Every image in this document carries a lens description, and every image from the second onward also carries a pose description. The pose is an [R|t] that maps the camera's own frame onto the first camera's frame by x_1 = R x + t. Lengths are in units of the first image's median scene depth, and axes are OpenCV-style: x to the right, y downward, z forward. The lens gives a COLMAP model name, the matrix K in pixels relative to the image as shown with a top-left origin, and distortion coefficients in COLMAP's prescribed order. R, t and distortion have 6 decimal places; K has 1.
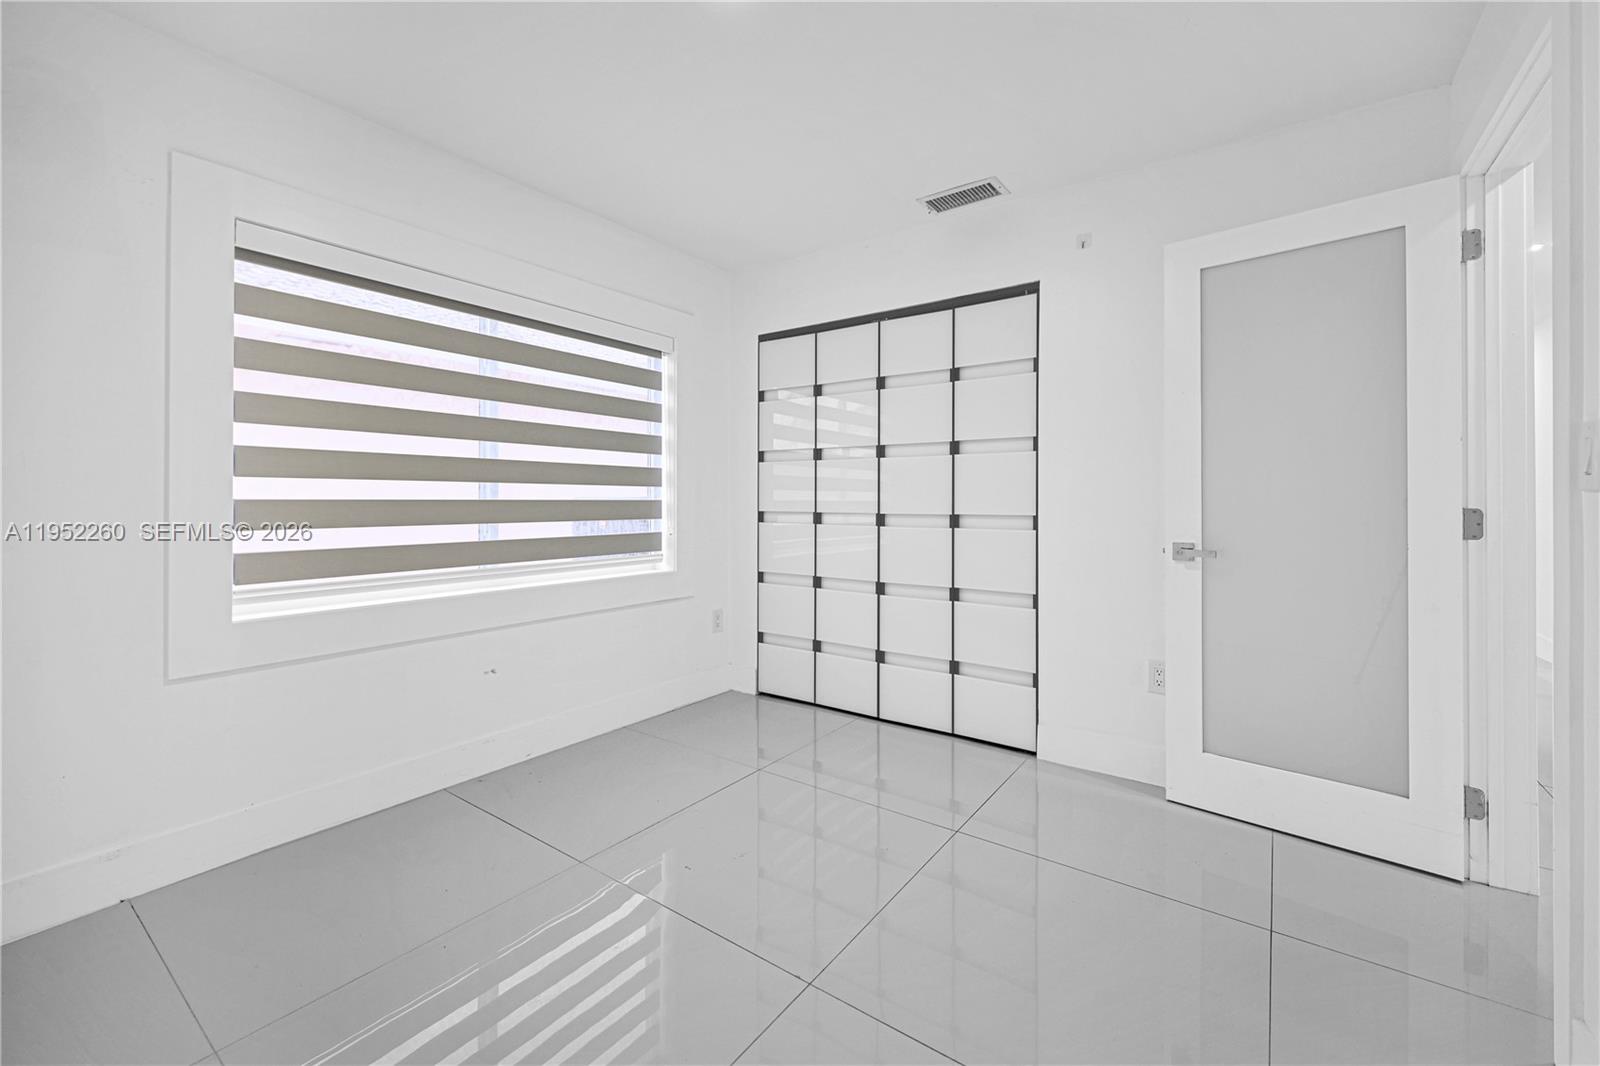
lens RADIAL K [[660.9, 0, 803.0], [0, 660.9, 504.6], [0, 0, 1]] dist [-0.016562, -0.000077]
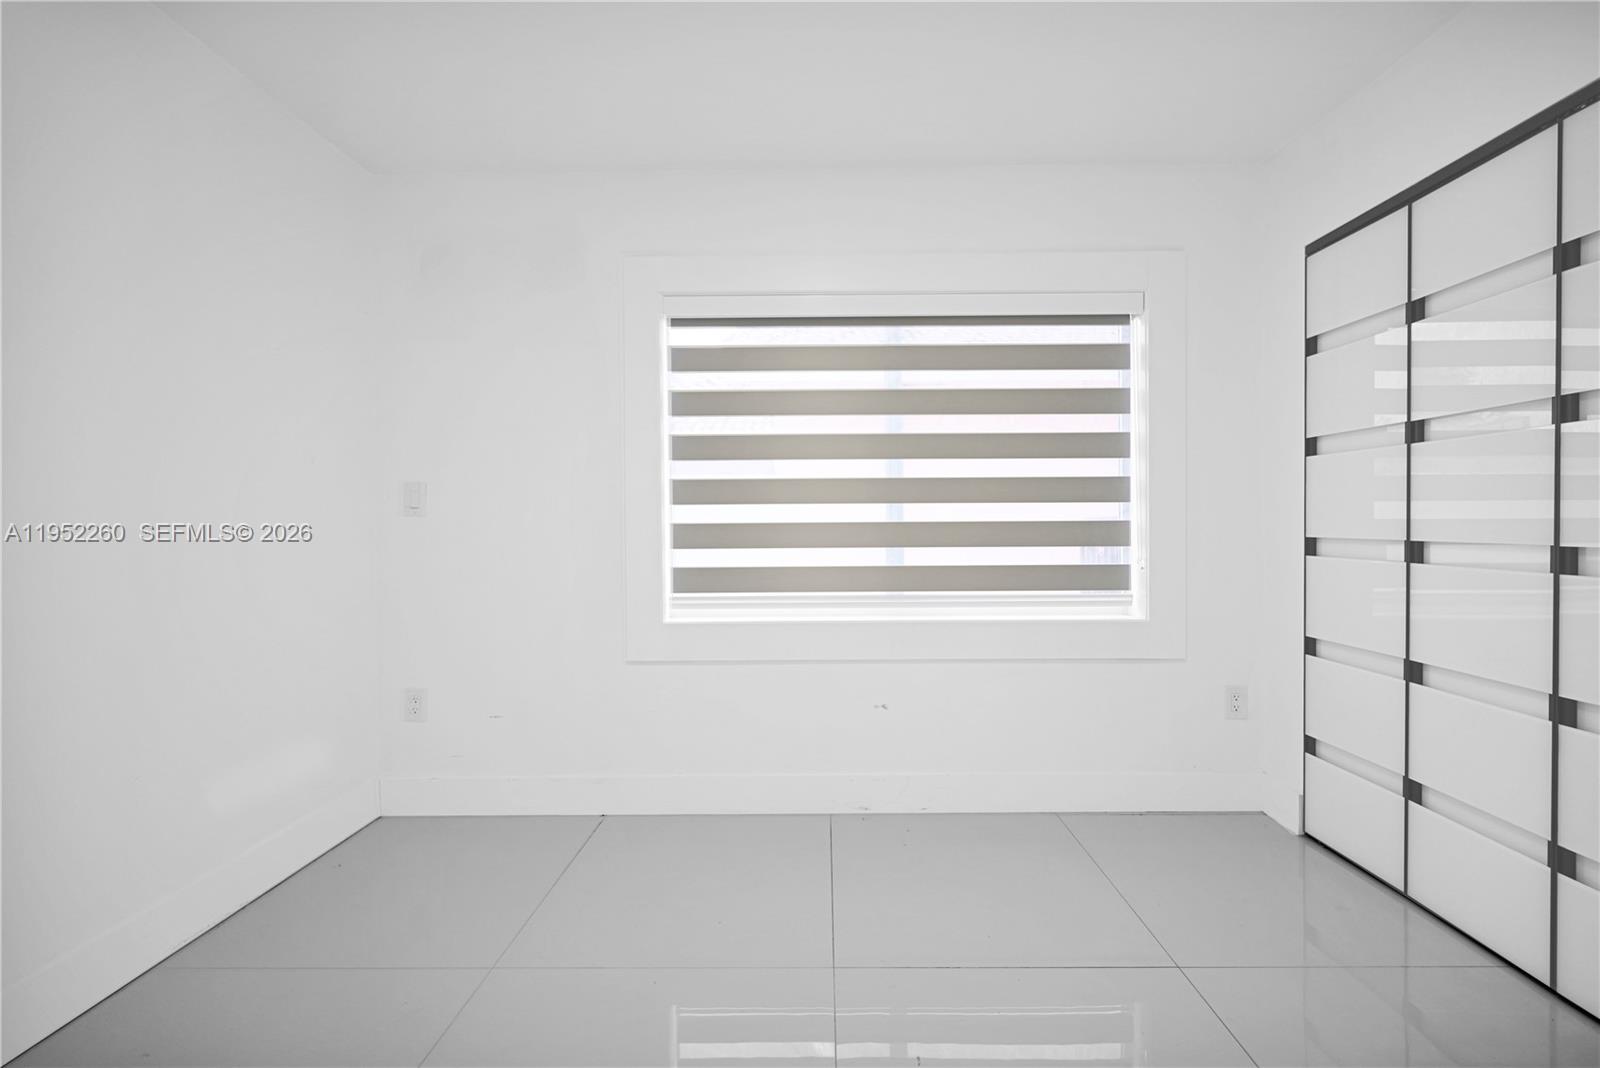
lens RADIAL K [[671.2, 0, 800.0], [0, 671.2, 534.0], [0, 0, 1]] dist [0.000568, 0.000174]
pose [[0.568836, 0.008192, -0.822410, 0.187065], [0.002578, 0.999928, 0.011743, -0.001465], [0.822447, -0.008800, 0.568773, 0.284017]]
